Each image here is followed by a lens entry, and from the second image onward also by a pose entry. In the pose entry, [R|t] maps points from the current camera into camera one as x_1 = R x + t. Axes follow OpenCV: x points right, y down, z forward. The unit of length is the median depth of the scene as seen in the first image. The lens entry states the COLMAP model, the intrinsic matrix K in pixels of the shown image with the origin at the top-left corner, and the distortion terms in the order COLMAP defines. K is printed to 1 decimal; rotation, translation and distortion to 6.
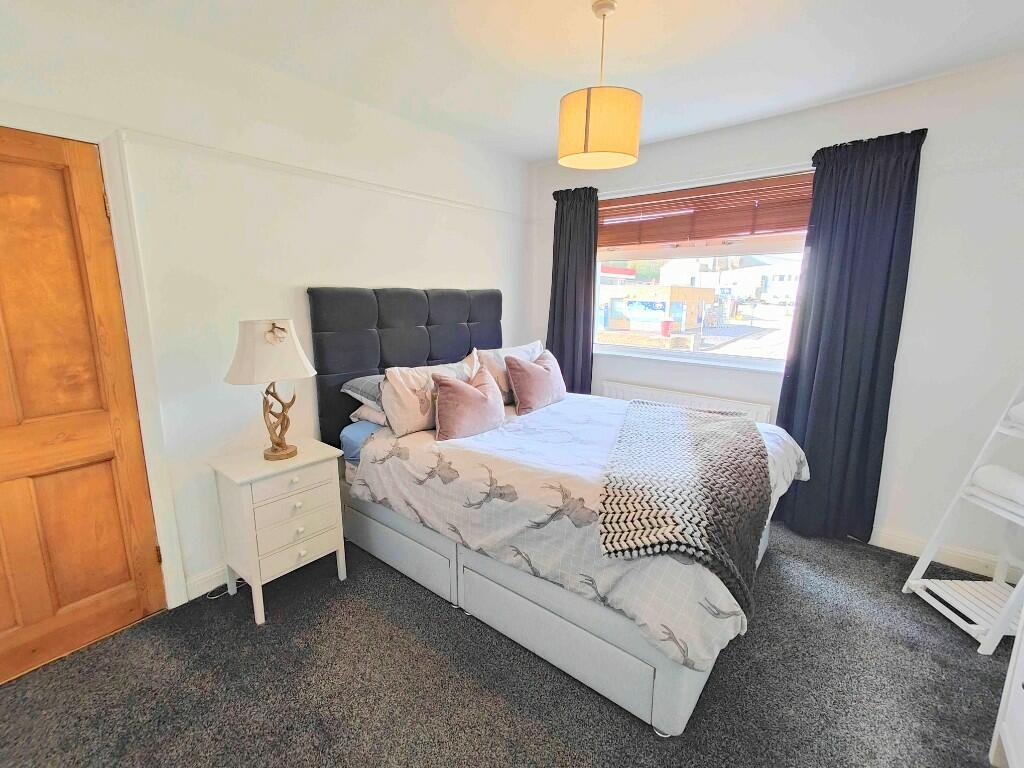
lens RADIAL K [[454.1, 0, 509.4], [0, 454.1, 381.3], [0, 0, 1]] dist [0.015431, 0.003319]
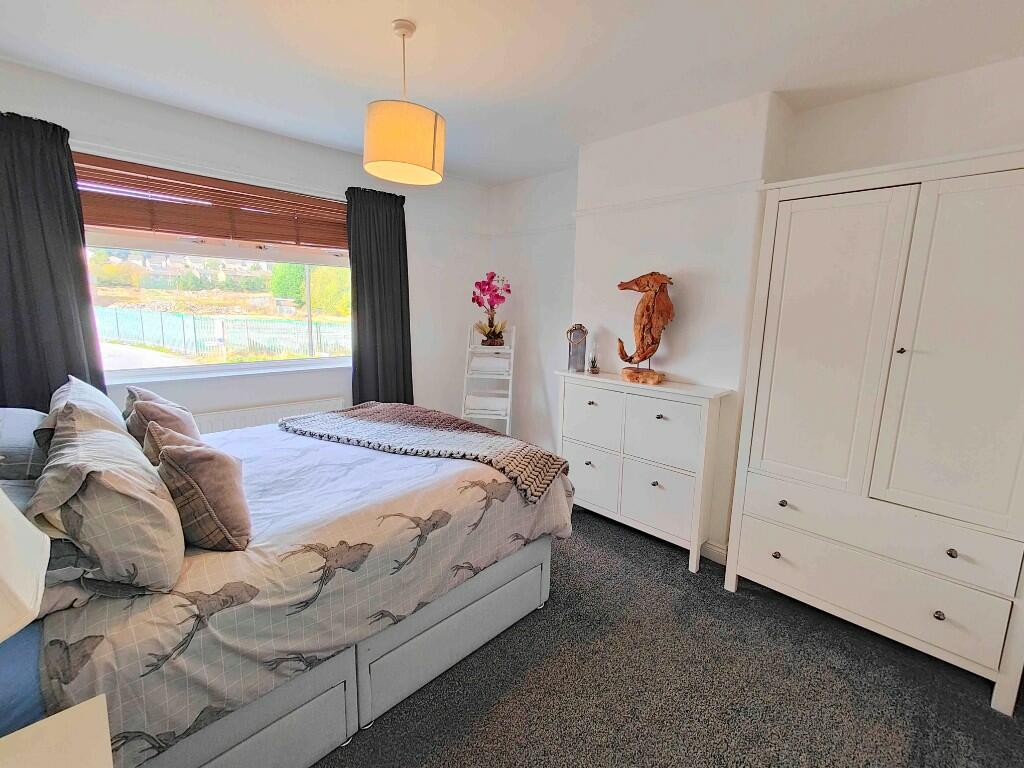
lens RADIAL K [[454.1, 0, 508.8], [0, 454.1, 383.4], [0, 0, 1]] dist [0.015431, 0.003319]
pose [[0.107104, -0.173812, 0.978937, -0.717528], [0.171378, 0.973091, 0.154024, -0.119310], [-0.979366, 0.151272, 0.134009, 0.589229]]
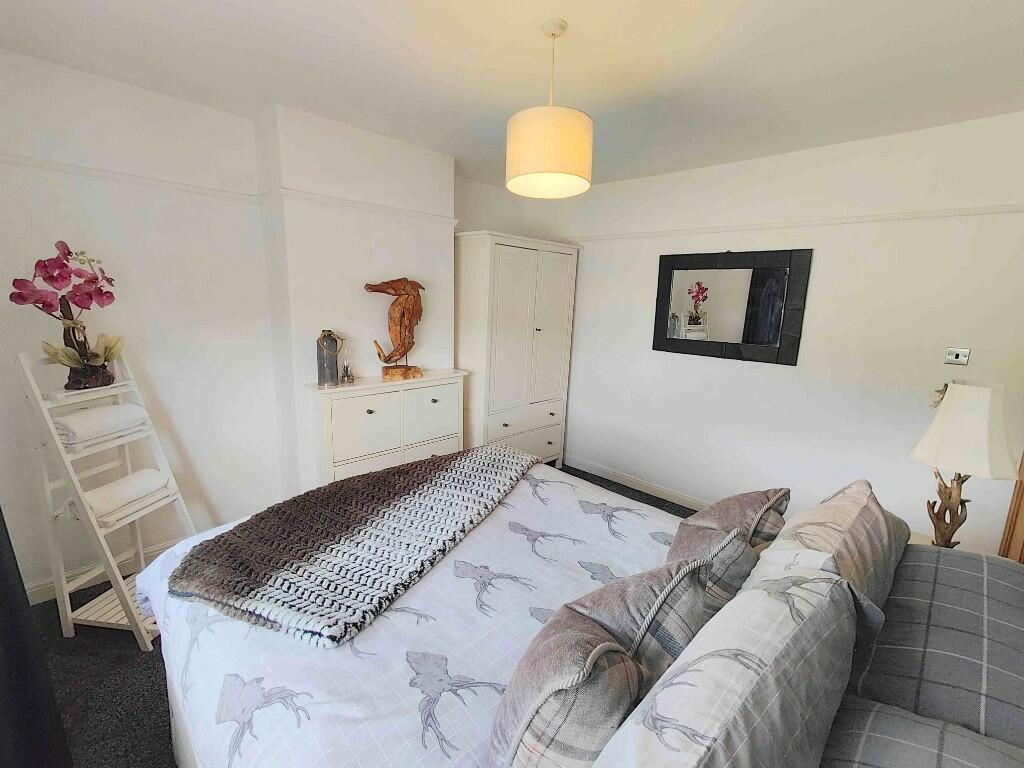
lens RADIAL K [[454.1, 0, 510.5], [0, 454.1, 382.0], [0, 0, 1]] dist [0.015431, 0.003319]
pose [[-0.994980, -0.051948, 0.085534, 0.123540], [-0.016736, 0.929053, 0.369567, -0.370397], [-0.098664, 0.366280, -0.925259, 1.654542]]
